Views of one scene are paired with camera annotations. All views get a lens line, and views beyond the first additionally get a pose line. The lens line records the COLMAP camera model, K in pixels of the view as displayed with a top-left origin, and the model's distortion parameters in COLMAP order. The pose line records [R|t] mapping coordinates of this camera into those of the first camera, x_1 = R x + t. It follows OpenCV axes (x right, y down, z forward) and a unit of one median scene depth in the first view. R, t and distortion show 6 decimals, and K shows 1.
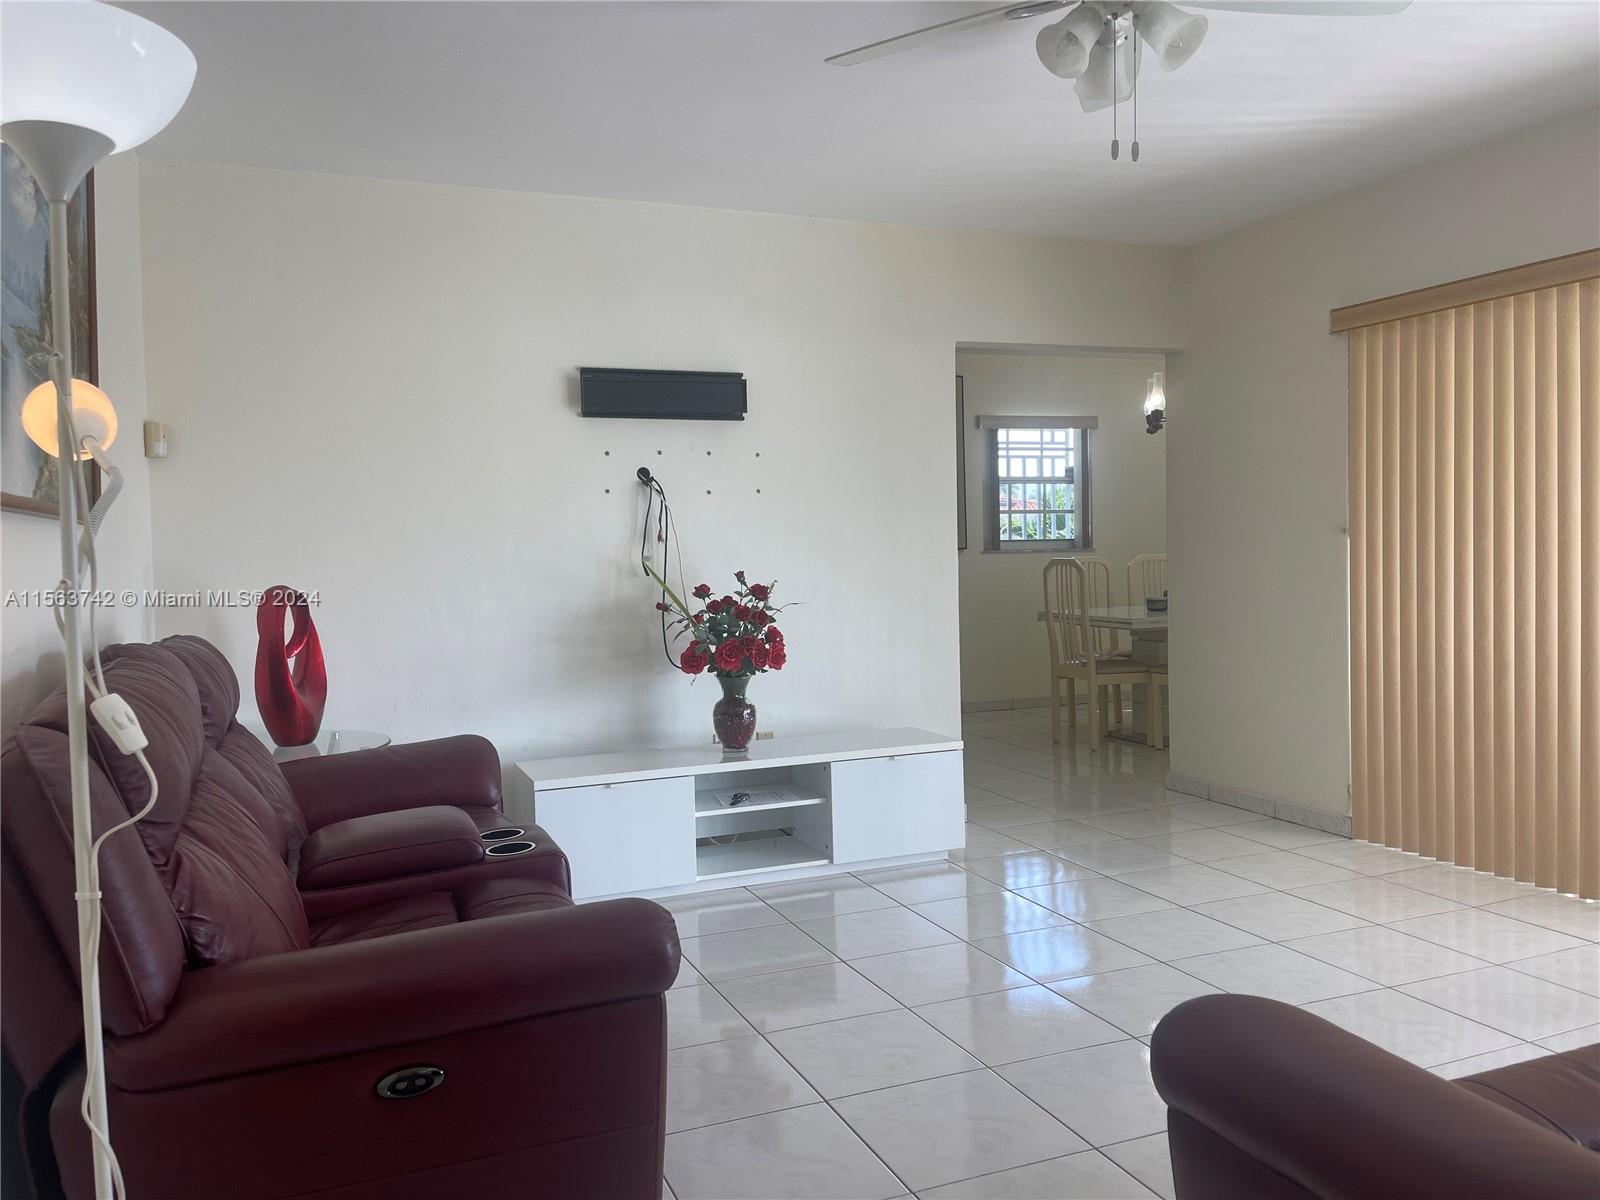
lens RADIAL K [[1196.3, 0, 800.0], [0, 1196.3, 600.0], [0, 0, 1]] dist [0.078628, -0.097456]
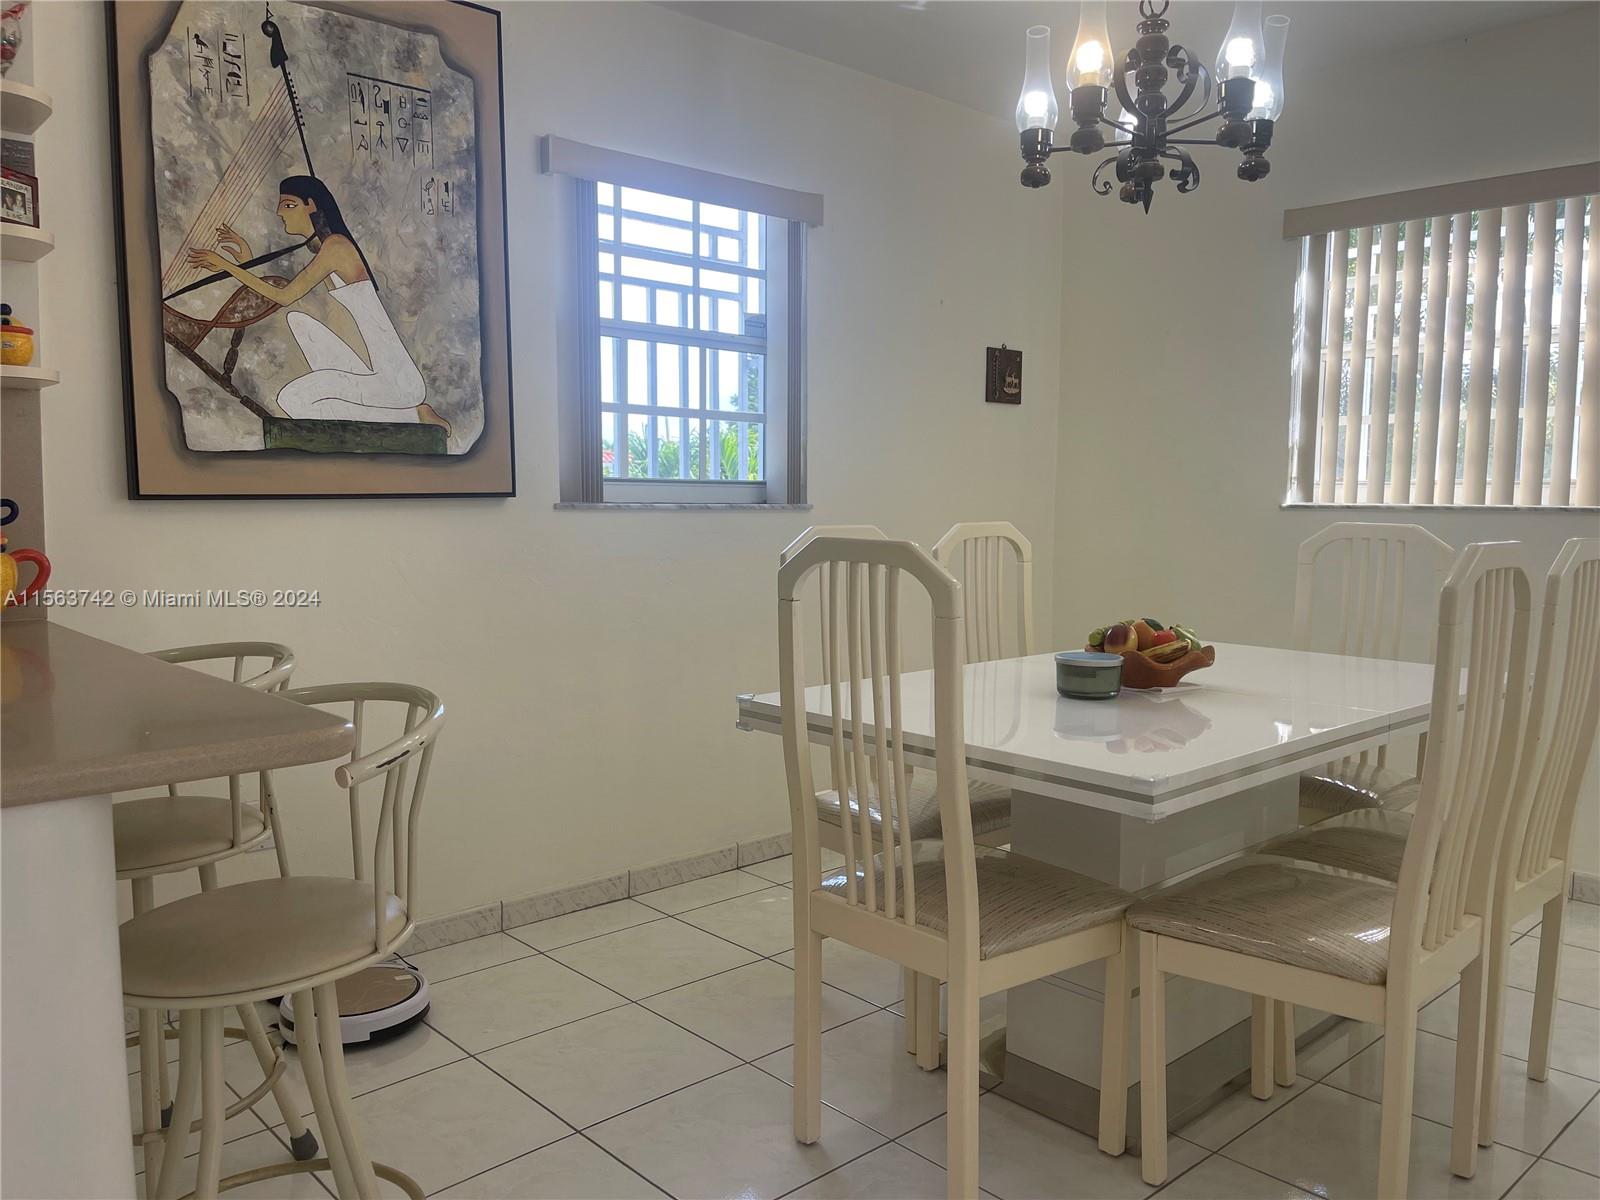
lens RADIAL K [[1210.8, 0, 800.0], [0, 1210.8, 600.0], [0, 0, 1]] dist [0.078144, -0.104364]
pose [[0.930713, -0.006423, 0.365693, 0.080865], [-0.008064, 0.999242, 0.038074, -0.025001], [-0.365660, -0.038385, 0.929956, 0.599073]]
